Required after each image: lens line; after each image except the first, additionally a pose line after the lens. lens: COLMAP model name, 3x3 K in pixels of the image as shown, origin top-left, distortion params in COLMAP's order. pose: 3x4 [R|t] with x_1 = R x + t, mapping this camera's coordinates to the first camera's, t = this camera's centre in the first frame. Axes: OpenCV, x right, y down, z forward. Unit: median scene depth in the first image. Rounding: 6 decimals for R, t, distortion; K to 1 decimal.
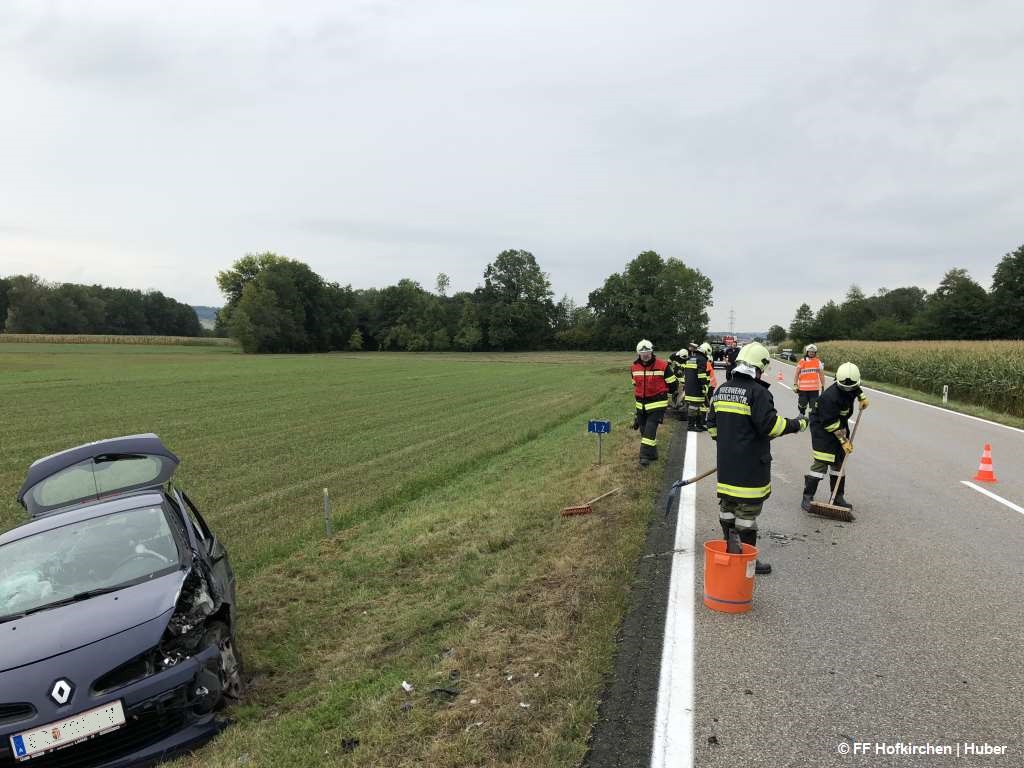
lens RADIAL K [[841.6, 0, 511.4], [0, 841.6, 385.3], [0, 0, 1]] dist [0.074169, -0.010564]
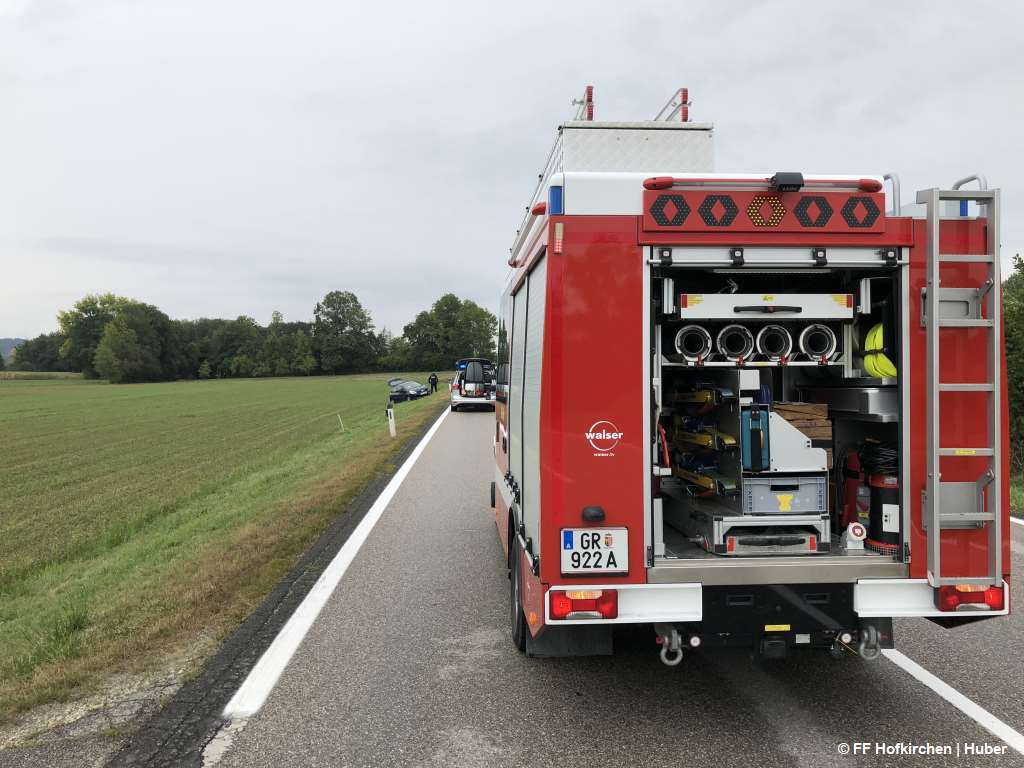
lens RADIAL K [[841.6, 0, 512.0], [0, 841.6, 380.9], [0, 0, 1]] dist [0.074169, -0.010564]
pose [[0.971899, -0.035045, 0.232775, -0.044765], [0.042112, 0.998789, -0.025457, 0.010564], [-0.231601, 0.034544, 0.972197, -0.248435]]
